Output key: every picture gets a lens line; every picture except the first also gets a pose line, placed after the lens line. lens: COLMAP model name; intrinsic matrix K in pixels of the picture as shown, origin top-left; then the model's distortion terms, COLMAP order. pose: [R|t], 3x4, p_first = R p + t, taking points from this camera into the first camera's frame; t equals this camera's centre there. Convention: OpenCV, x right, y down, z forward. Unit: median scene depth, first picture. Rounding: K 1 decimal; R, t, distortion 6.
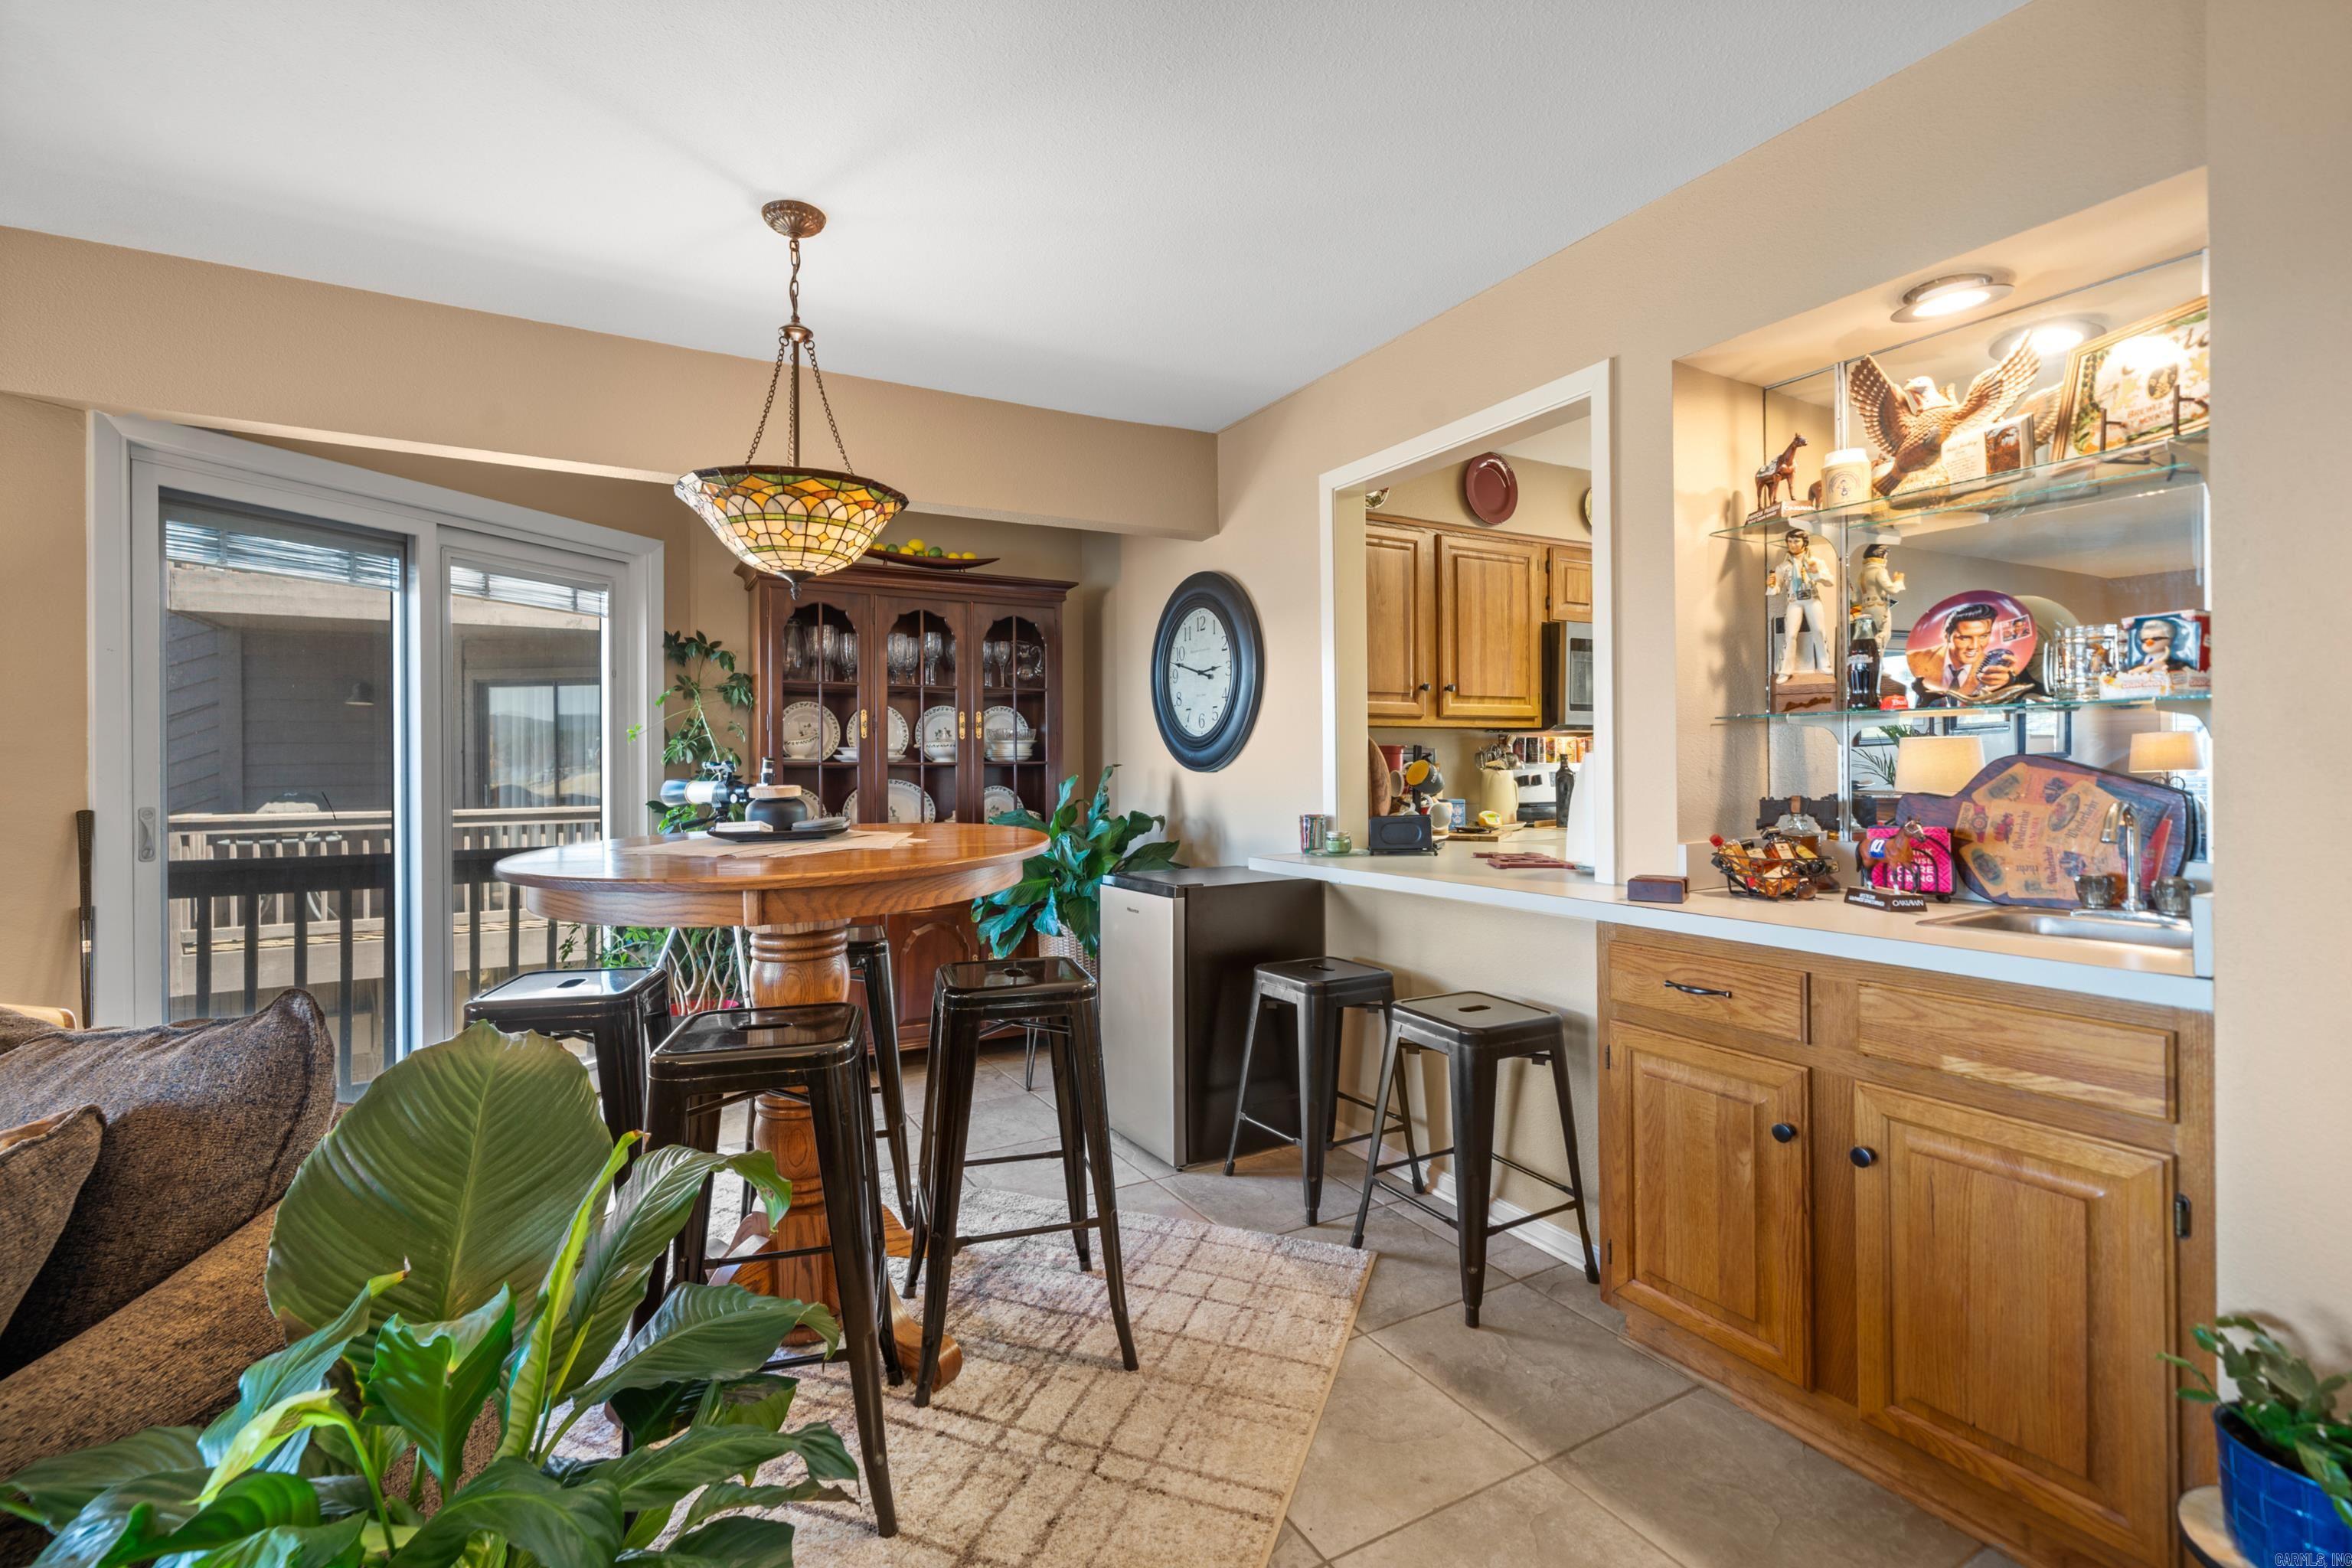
lens RADIAL K [[1051.8, 0, 1170.0], [0, 1051.8, 751.9], [0, 0, 1]] dist [-0.004227, 0.001191]
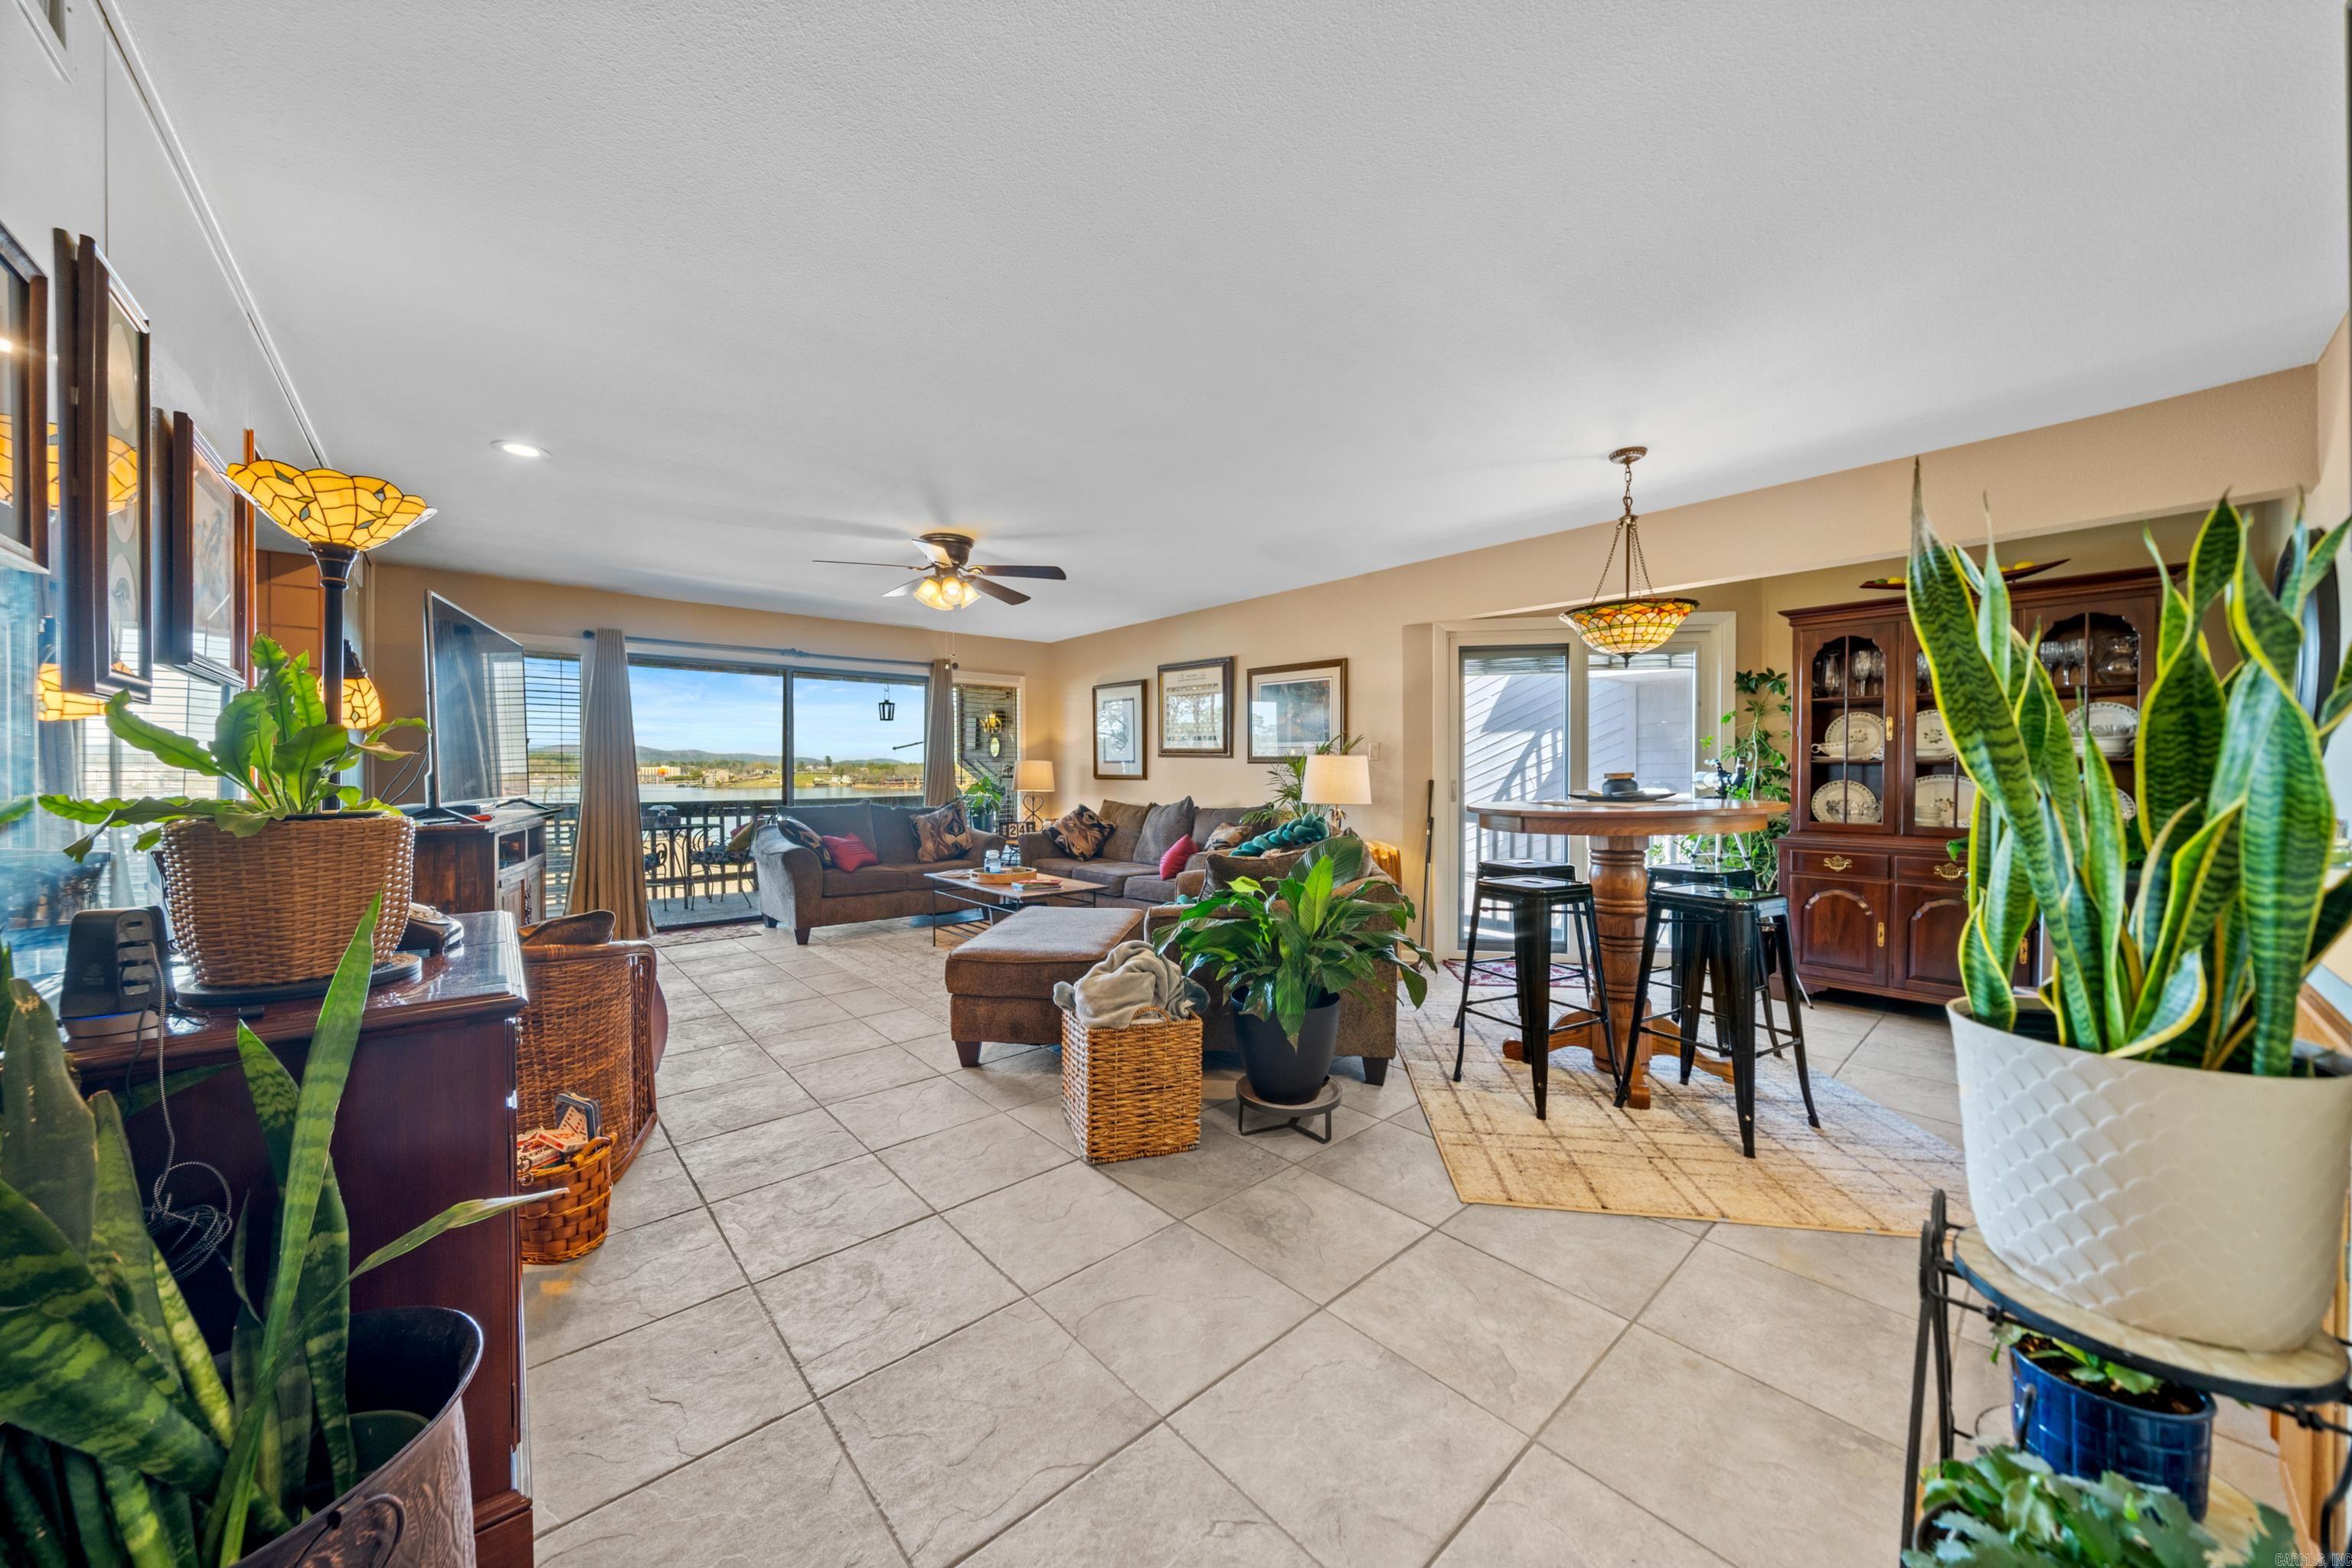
lens RADIAL K [[811.1, 0, 1156.2], [0, 811.1, 781.8], [0, 0, 1]] dist [-0.002155, -0.000089]
pose [[0.199727, 0.020500, -0.979637, 0.843799], [0.013024, 0.999637, 0.023574, 0.003917], [0.979765, -0.017467, 0.199388, -0.062100]]
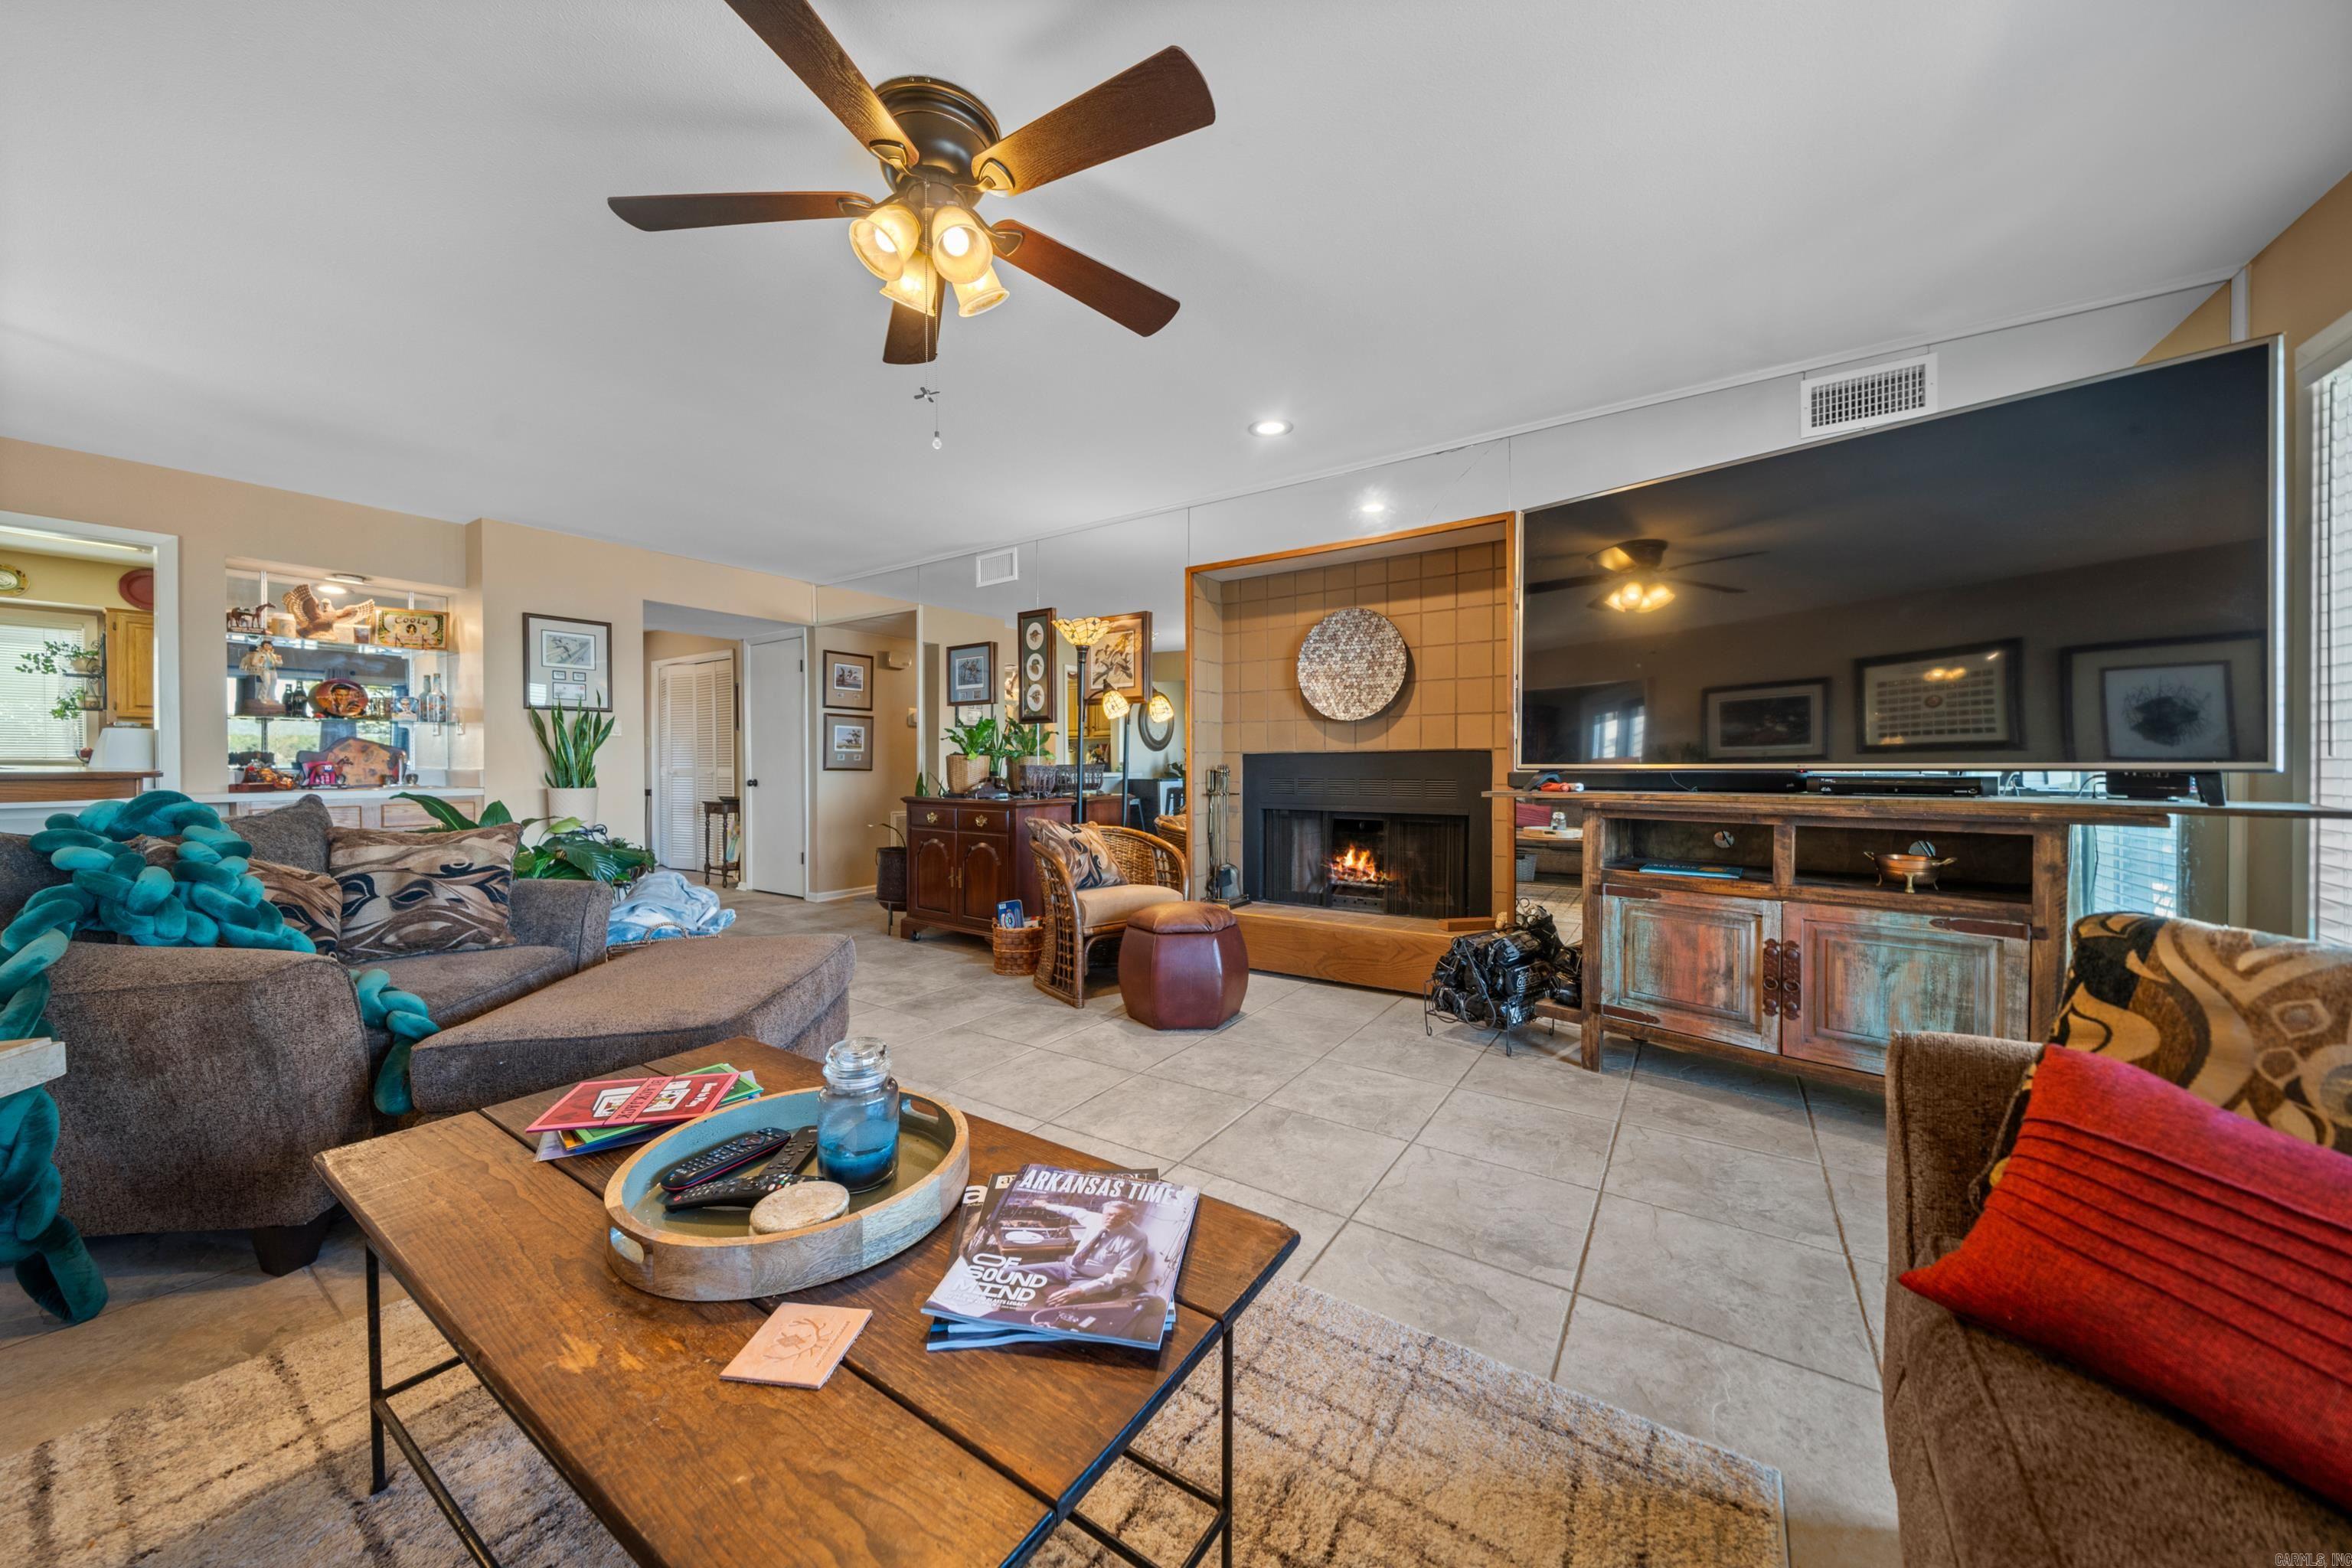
lens RADIAL K [[811.1, 0, 1154.5], [0, 811.1, 775.7], [0, 0, 1]] dist [-0.002155, -0.000089]
pose [[-0.448945, -0.000519, 0.893559, -1.932515], [-0.005564, 0.999982, -0.002215, 0.089649], [-0.893542, -0.005966, -0.448940, 0.004856]]
